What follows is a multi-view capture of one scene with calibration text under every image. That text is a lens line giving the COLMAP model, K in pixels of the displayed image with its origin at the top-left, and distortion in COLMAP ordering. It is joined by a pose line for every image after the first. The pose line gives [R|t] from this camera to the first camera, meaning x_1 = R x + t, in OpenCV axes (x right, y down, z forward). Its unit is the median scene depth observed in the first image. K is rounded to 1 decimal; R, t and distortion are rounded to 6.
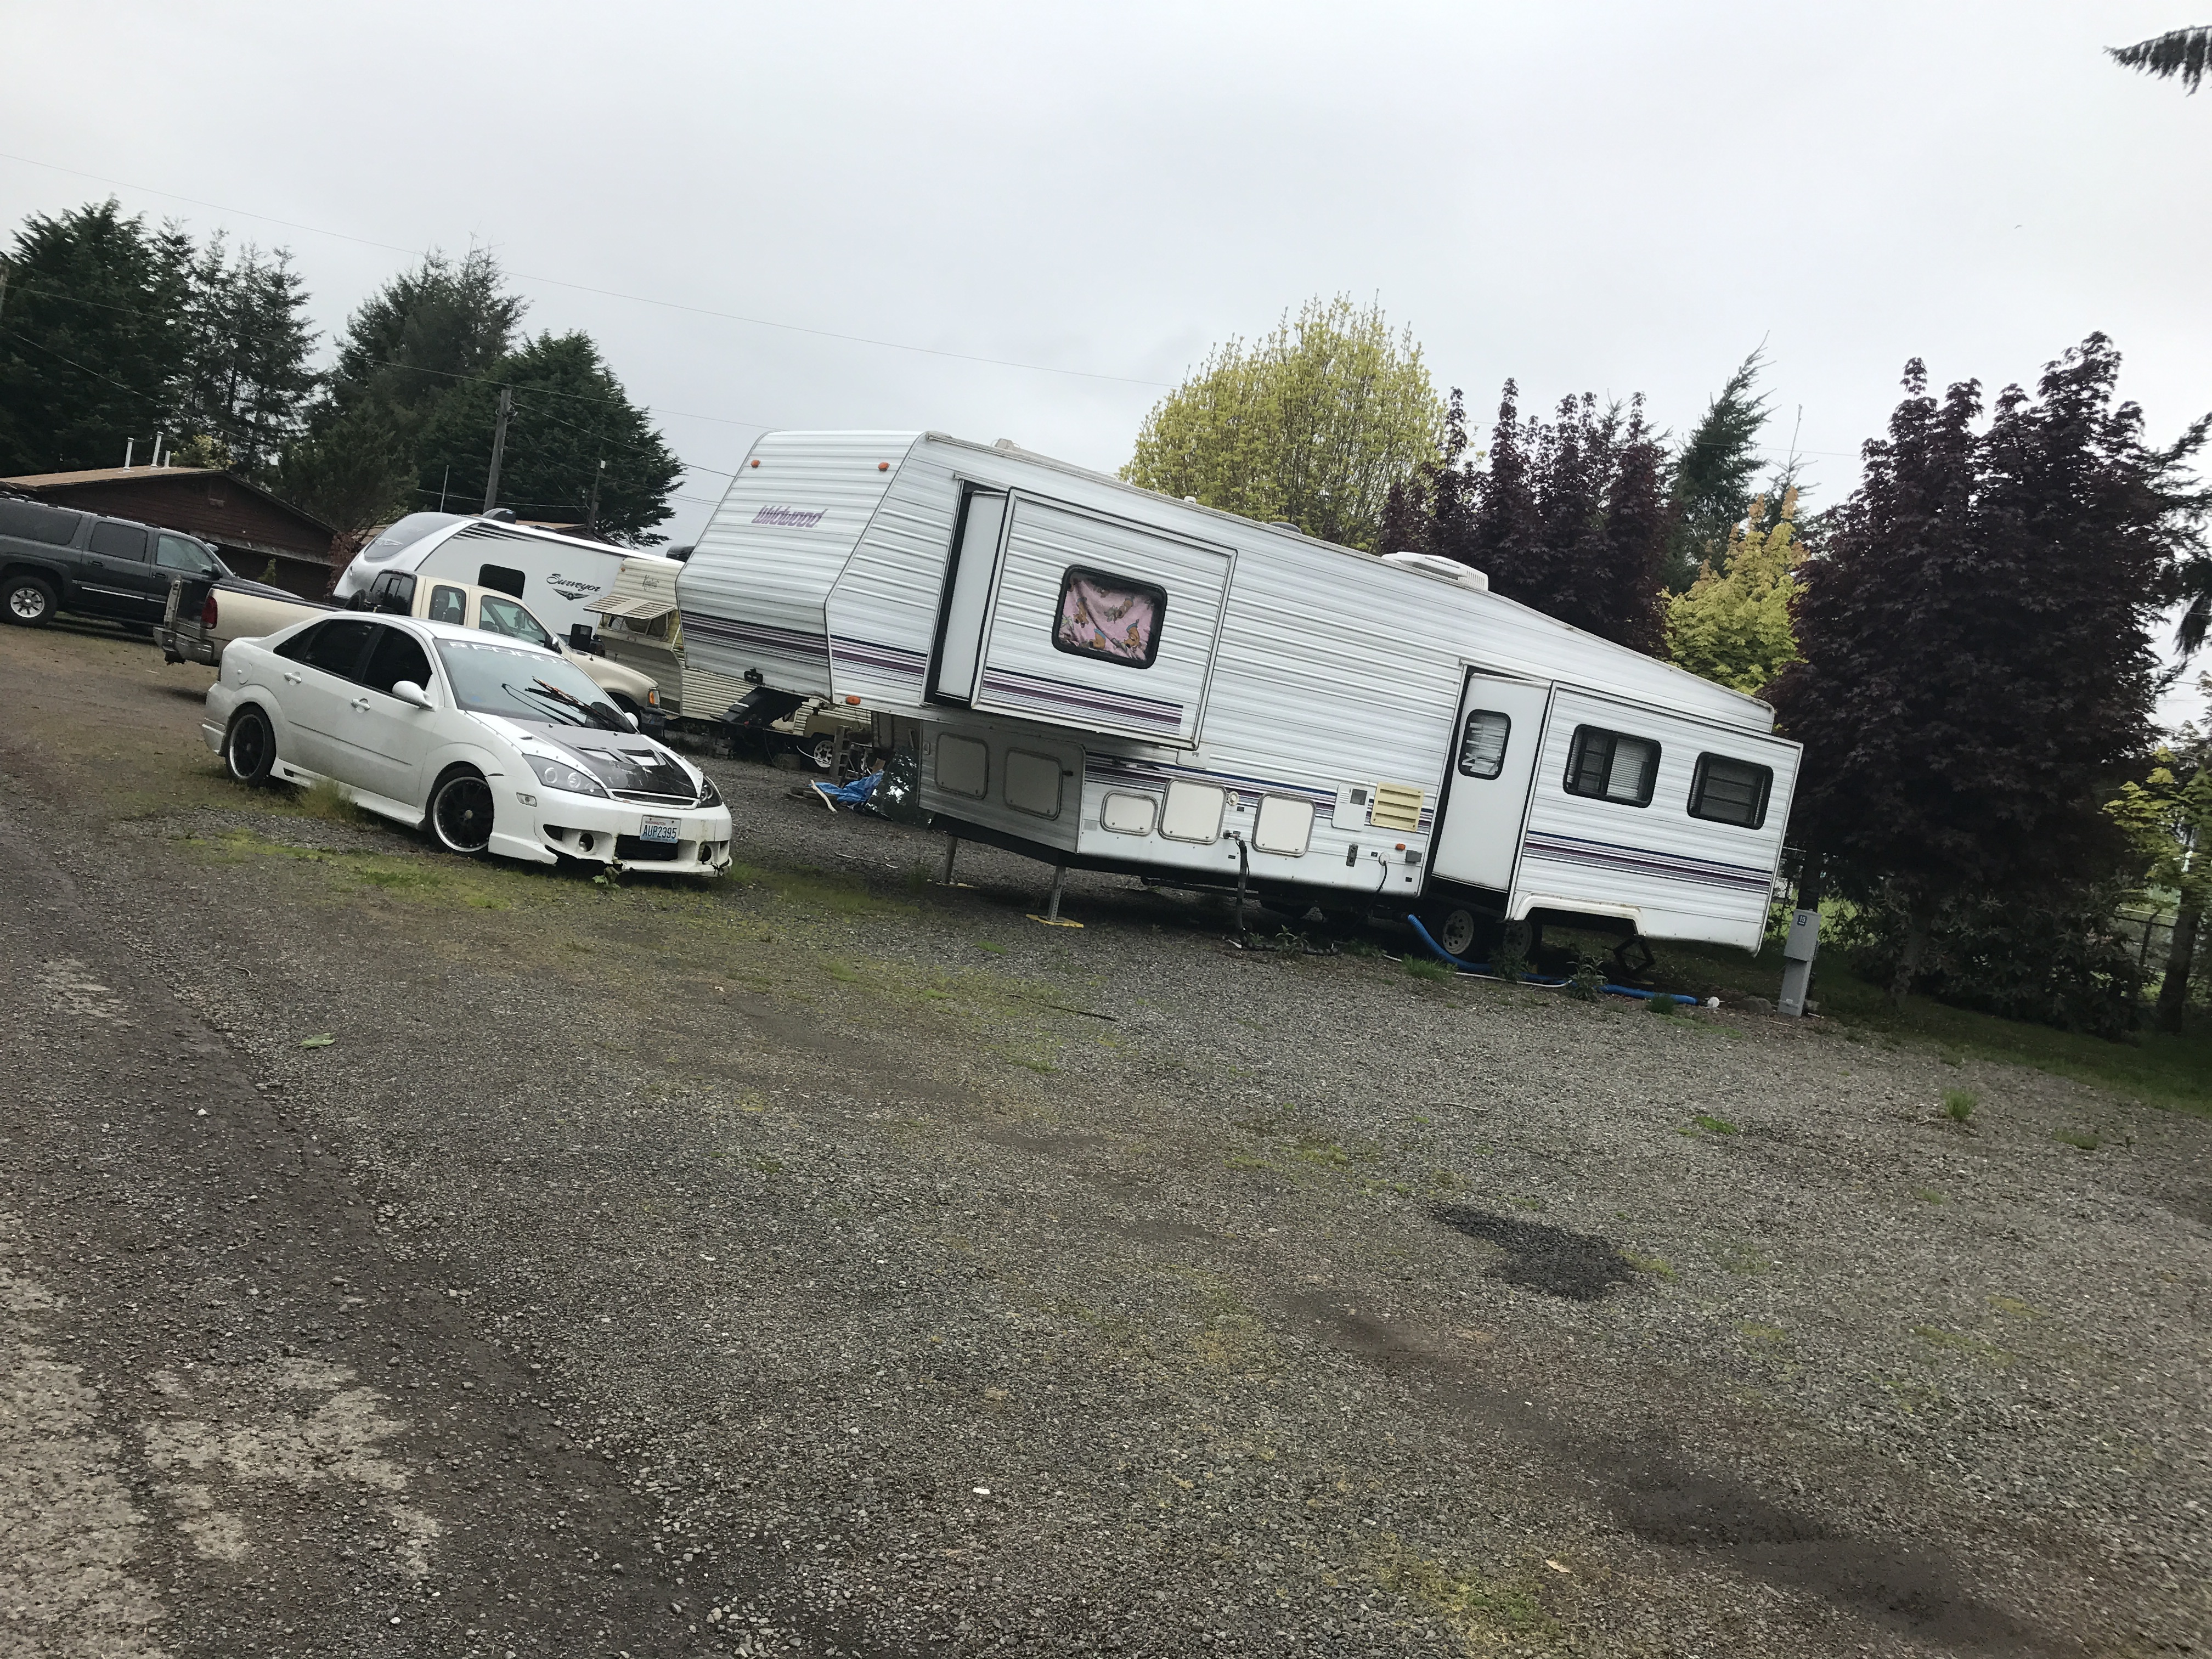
lens RADIAL K [[1830.3, 0, 1106.0], [0, 1830.3, 829.5], [0, 0, 1]] dist [-0.085667, -0.000335]
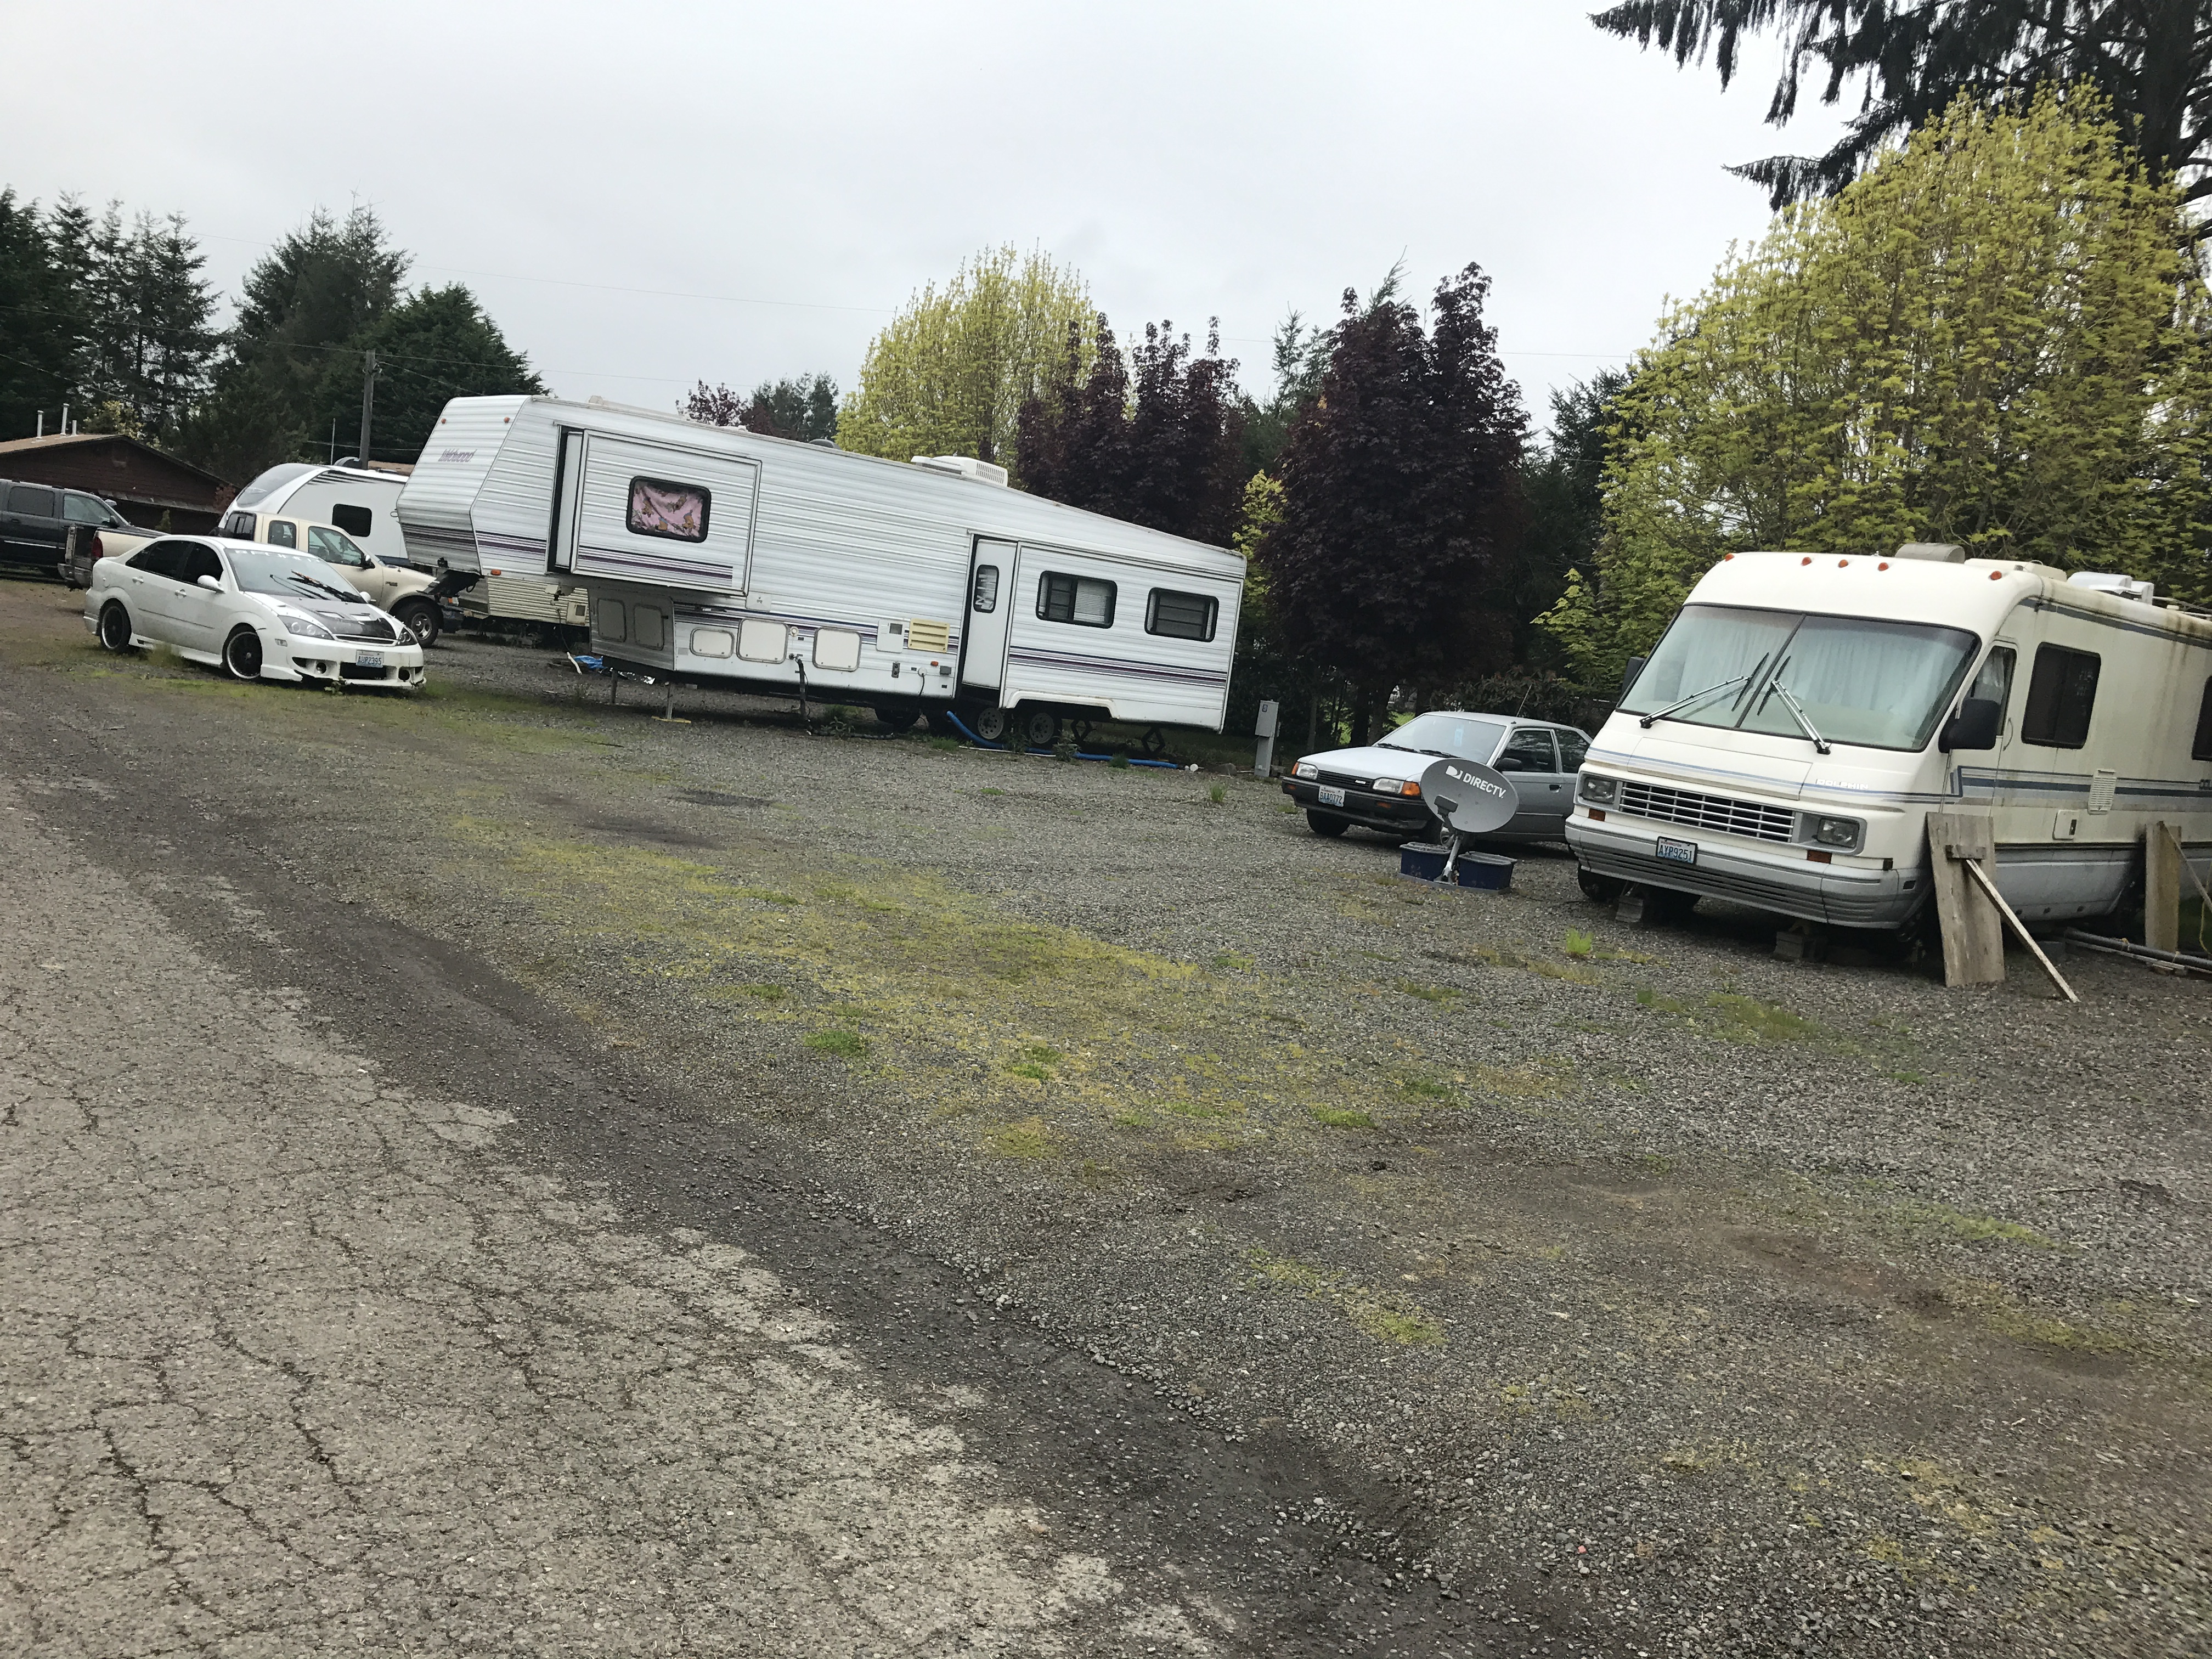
lens RADIAL K [[1777.5, 0, 1108.4], [0, 1777.5, 892.3], [0, 0, 1]] dist [-0.056305, -0.038731]
pose [[0.998143, -0.054160, 0.027882, 0.246040], [0.051570, 0.994918, 0.086476, 0.073916], [-0.032424, -0.084878, 0.995864, -0.404246]]
